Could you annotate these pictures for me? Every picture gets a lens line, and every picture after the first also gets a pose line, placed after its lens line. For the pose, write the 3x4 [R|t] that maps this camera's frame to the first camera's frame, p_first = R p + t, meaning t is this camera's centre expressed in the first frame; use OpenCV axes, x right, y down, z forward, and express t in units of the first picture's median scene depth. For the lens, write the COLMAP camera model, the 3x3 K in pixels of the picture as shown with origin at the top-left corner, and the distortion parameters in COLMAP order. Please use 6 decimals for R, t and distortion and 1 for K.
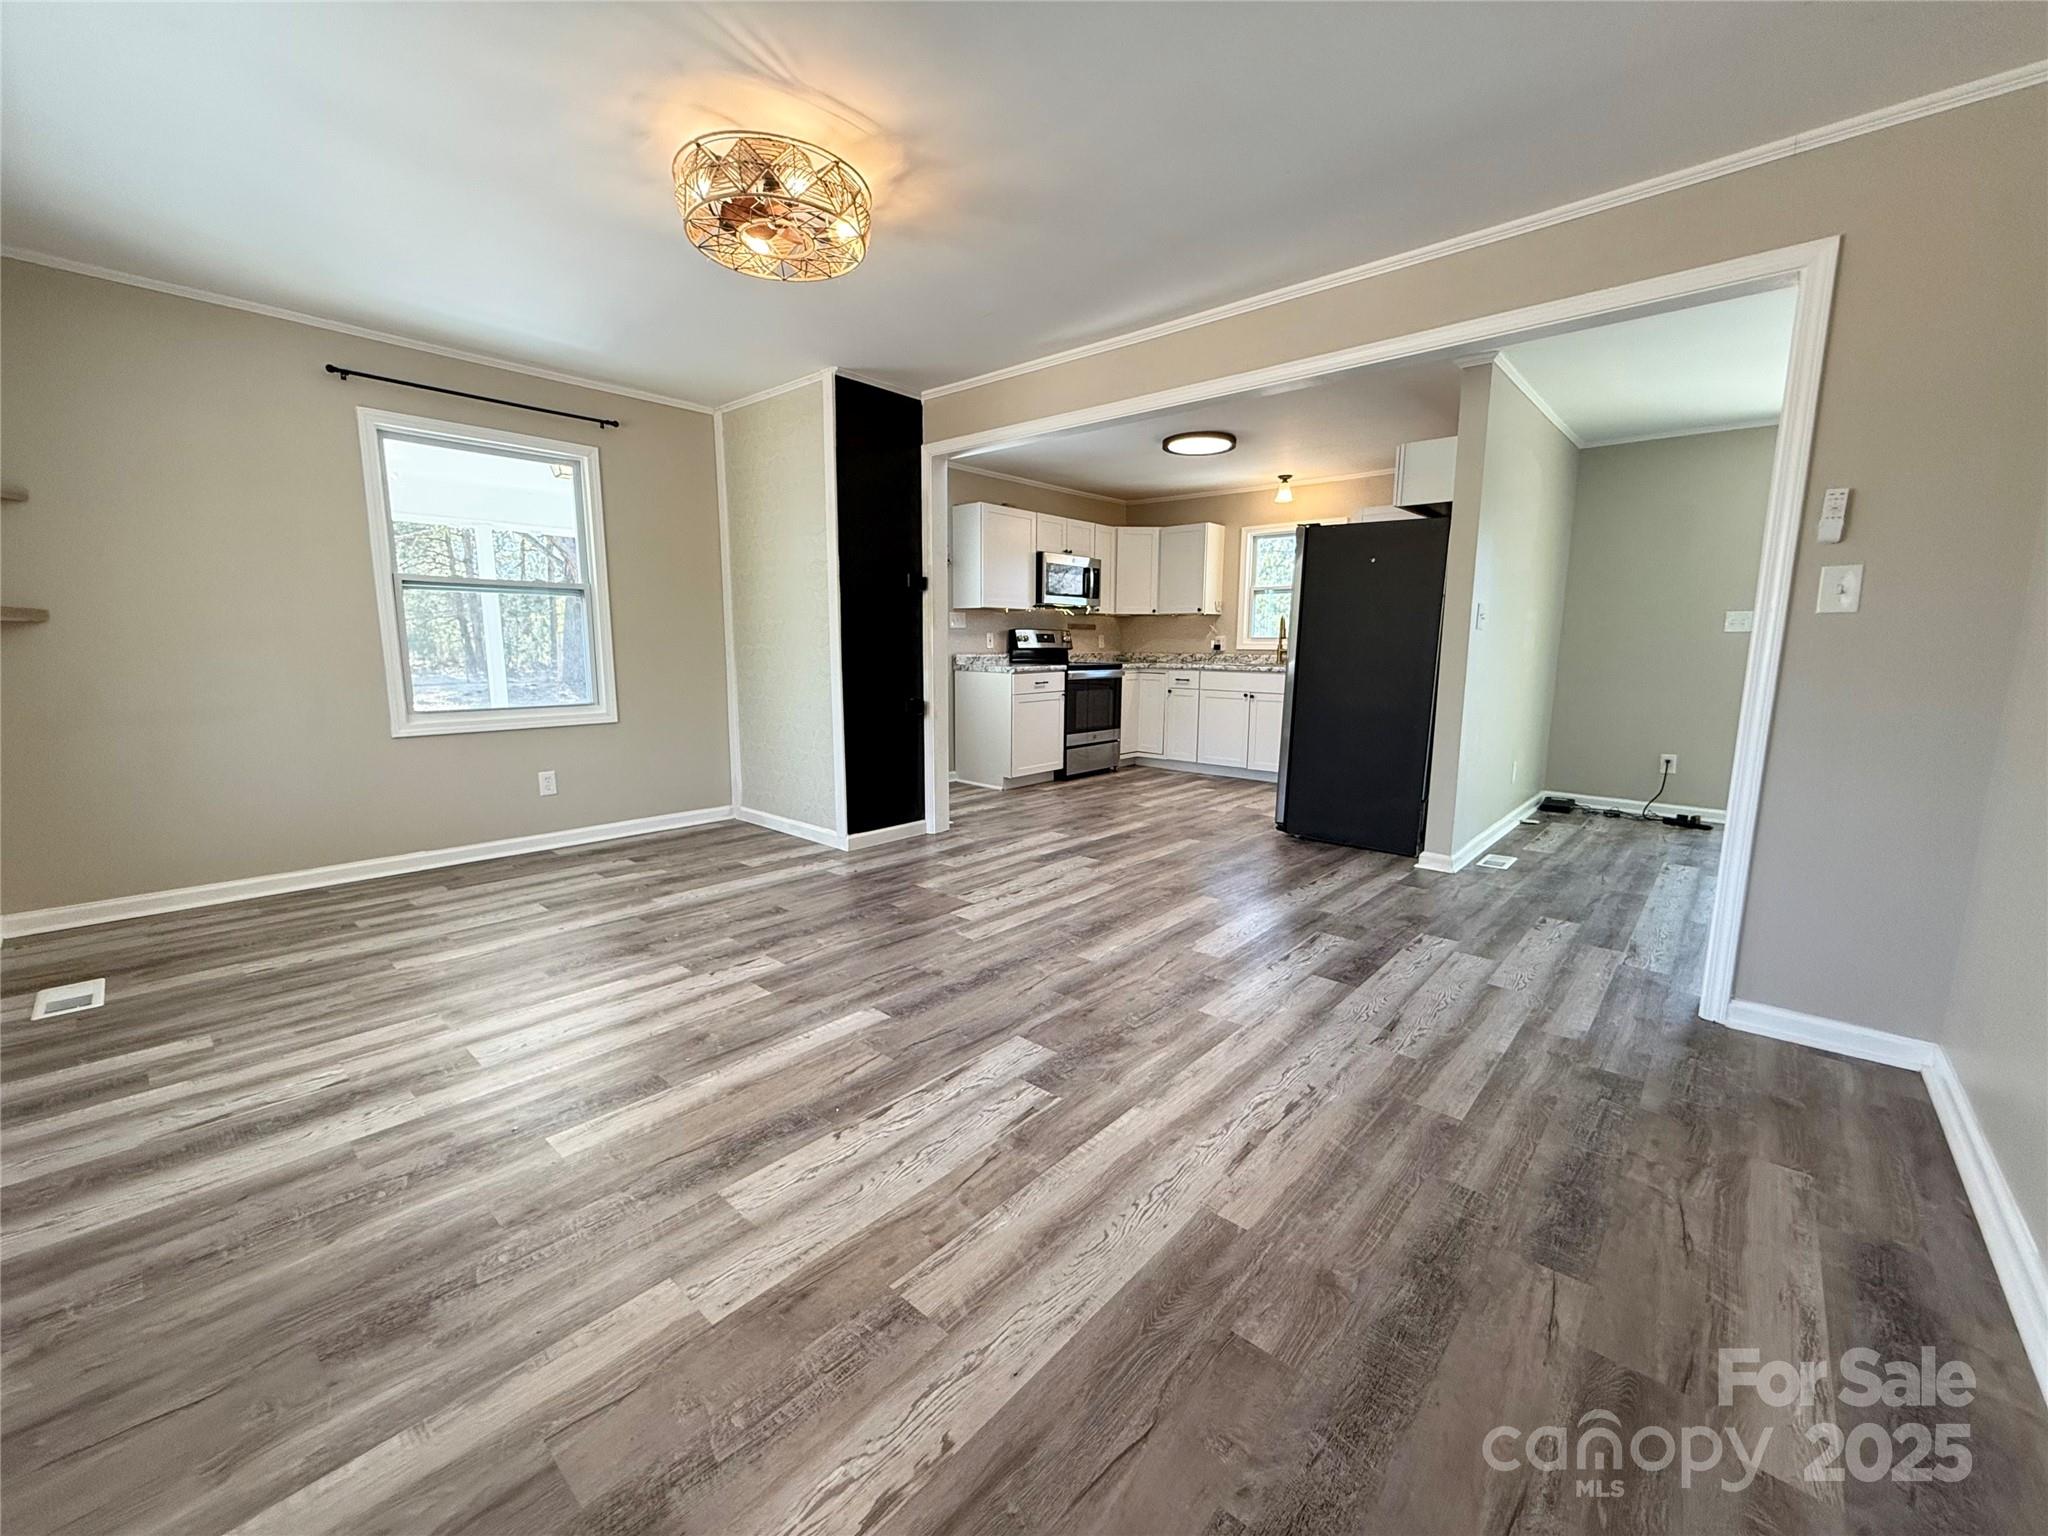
lens RADIAL K [[816.9, 0, 1021.5], [0, 816.9, 768.9], [0, 0, 1]] dist [0.000637, -0.000209]
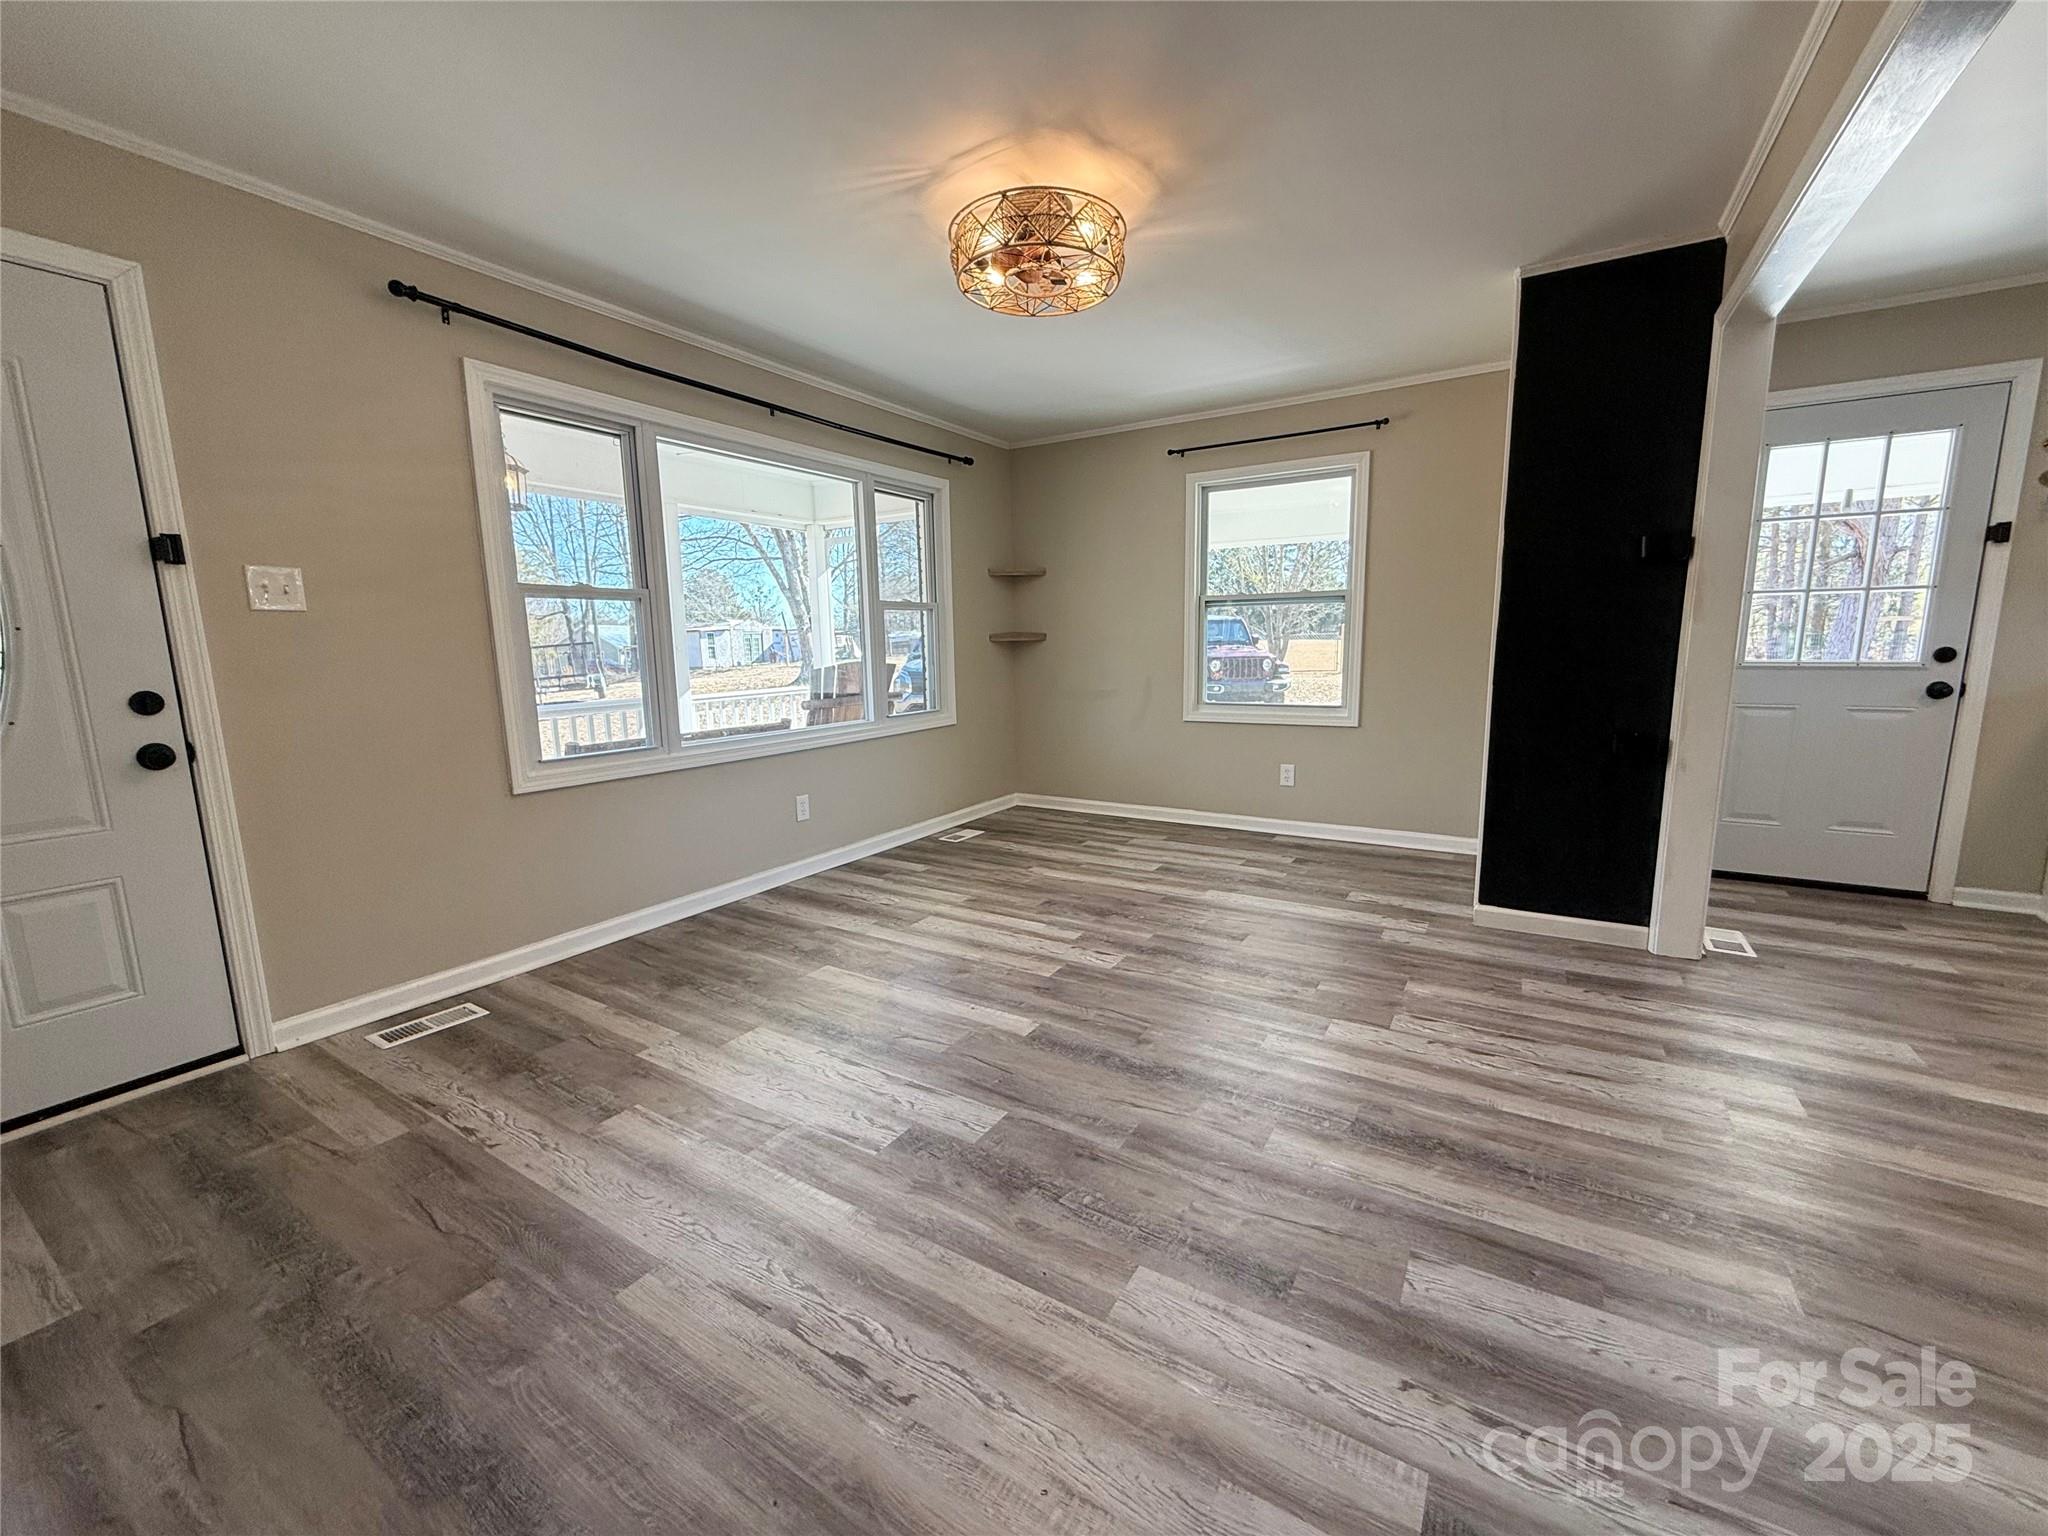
lens RADIAL K [[816.9, 0, 1021.5], [0, 816.9, 768.9], [0, 0, 1]] dist [0.000637, -0.000209]
pose [[0.171258, 0.142712, -0.974835, 0.664795], [-0.132588, 0.983791, 0.120730, -0.117276], [0.976264, 0.108576, 0.187404, 0.679380]]
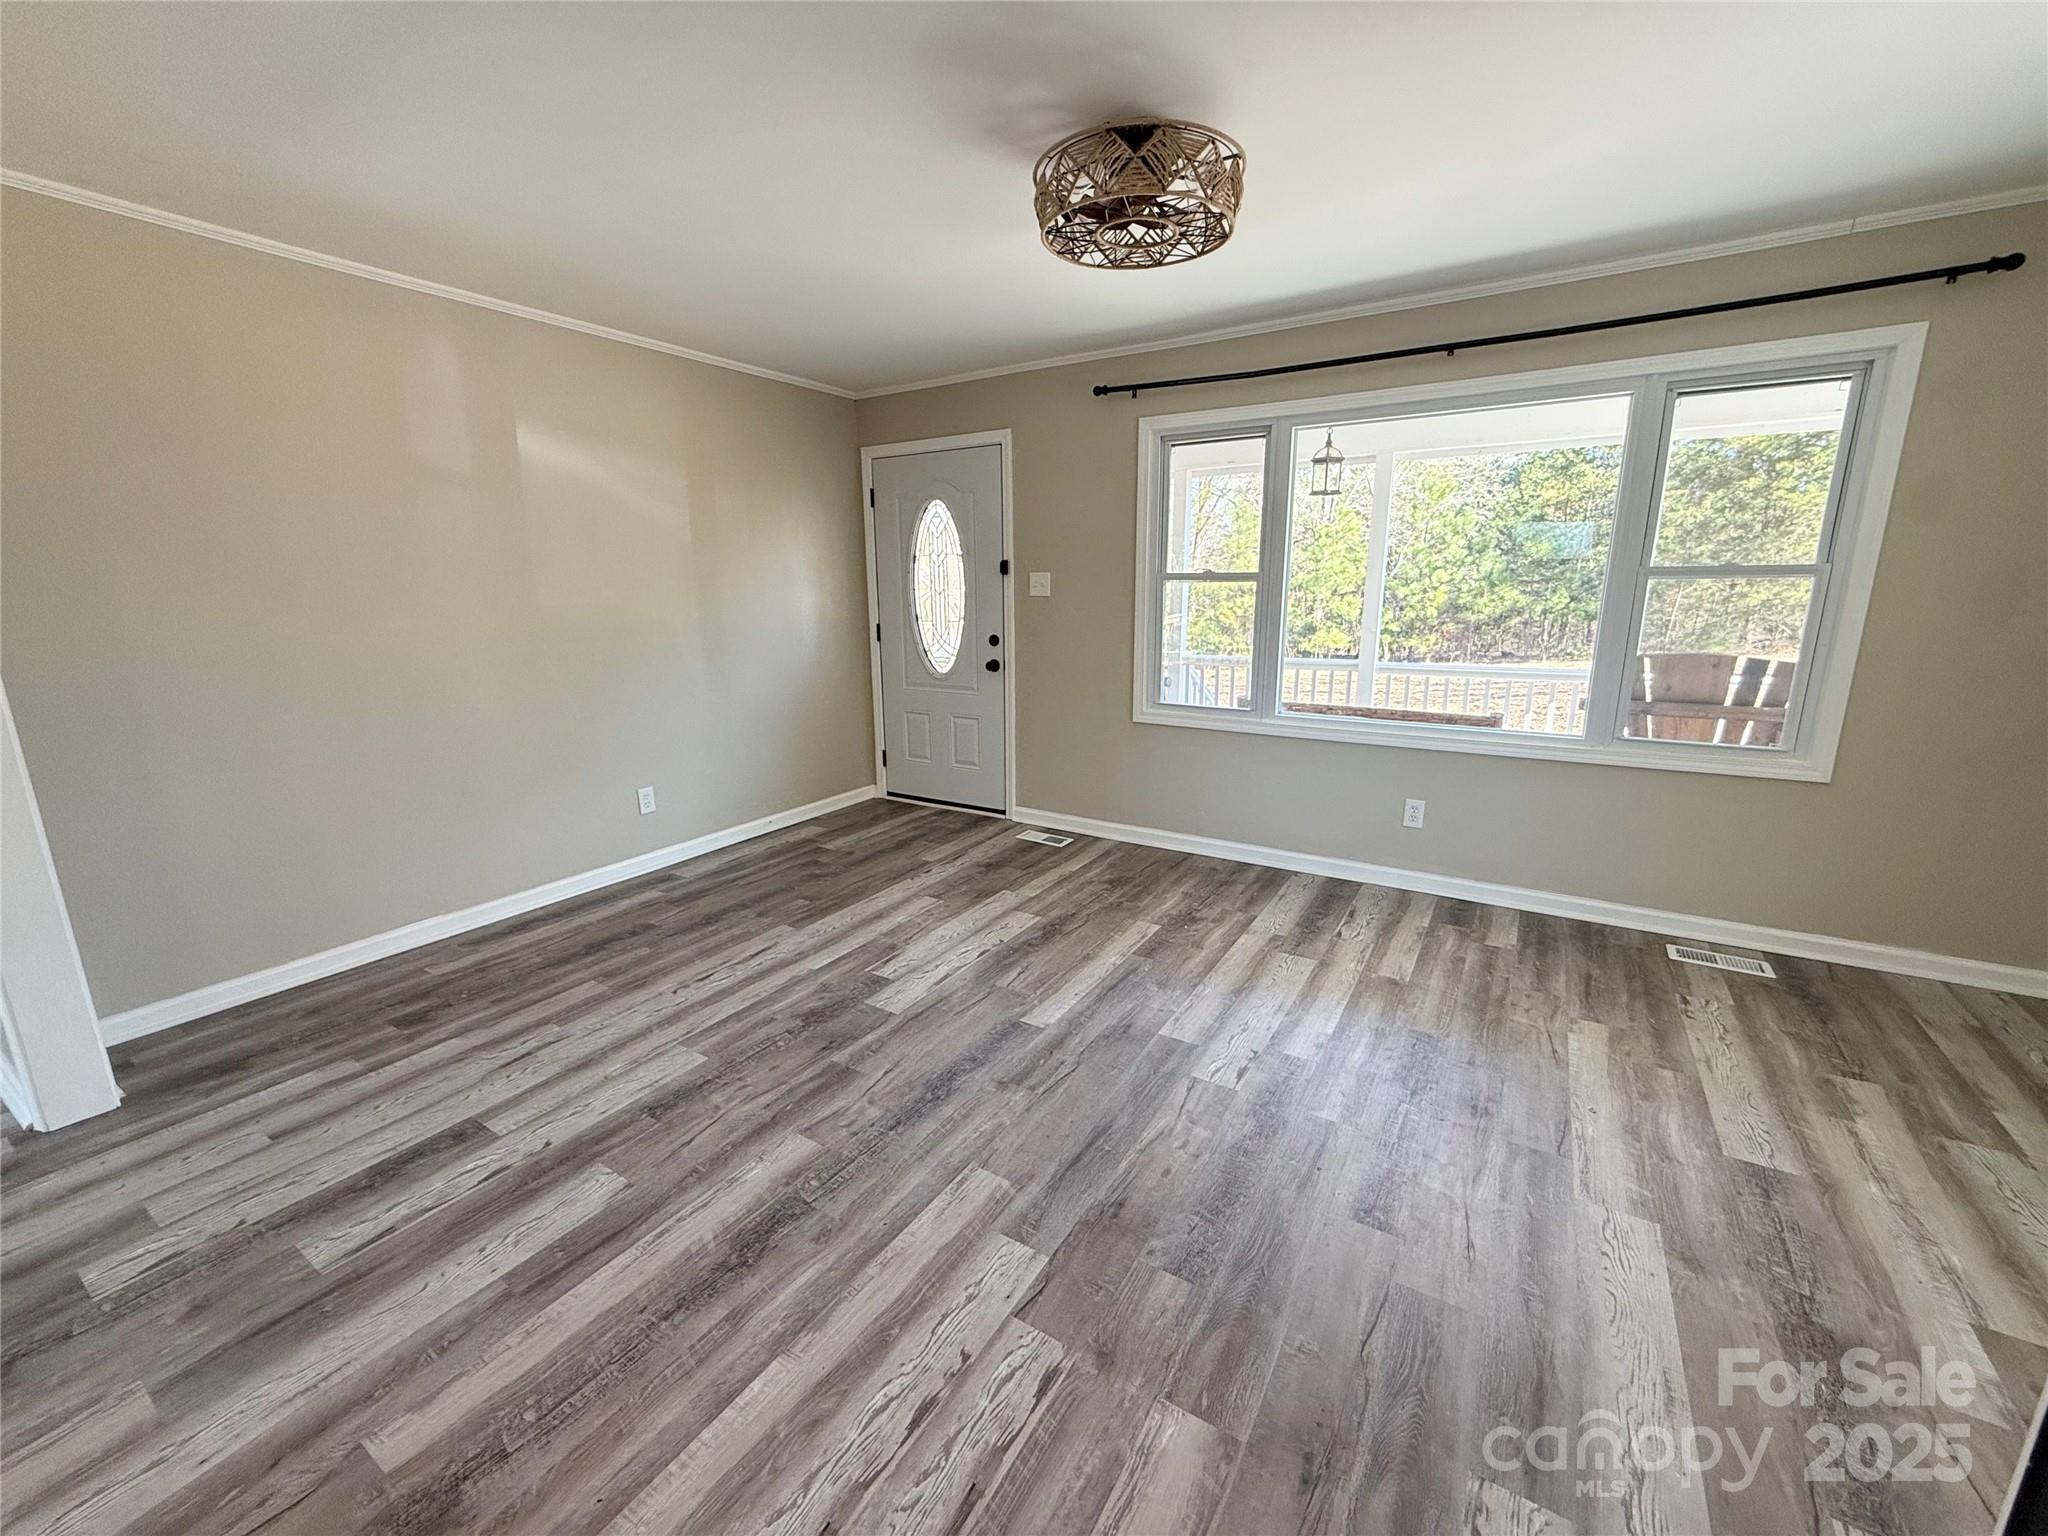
lens RADIAL K [[816.9, 0, 1021.5], [0, 816.9, 768.9], [0, 0, 1]] dist [0.000637, -0.000209]
pose [[-0.985957, 0.037922, -0.162639, -0.001812], [-0.024740, 0.929966, 0.366813, -0.339670], [0.165159, 0.365685, -0.915968, 1.622009]]
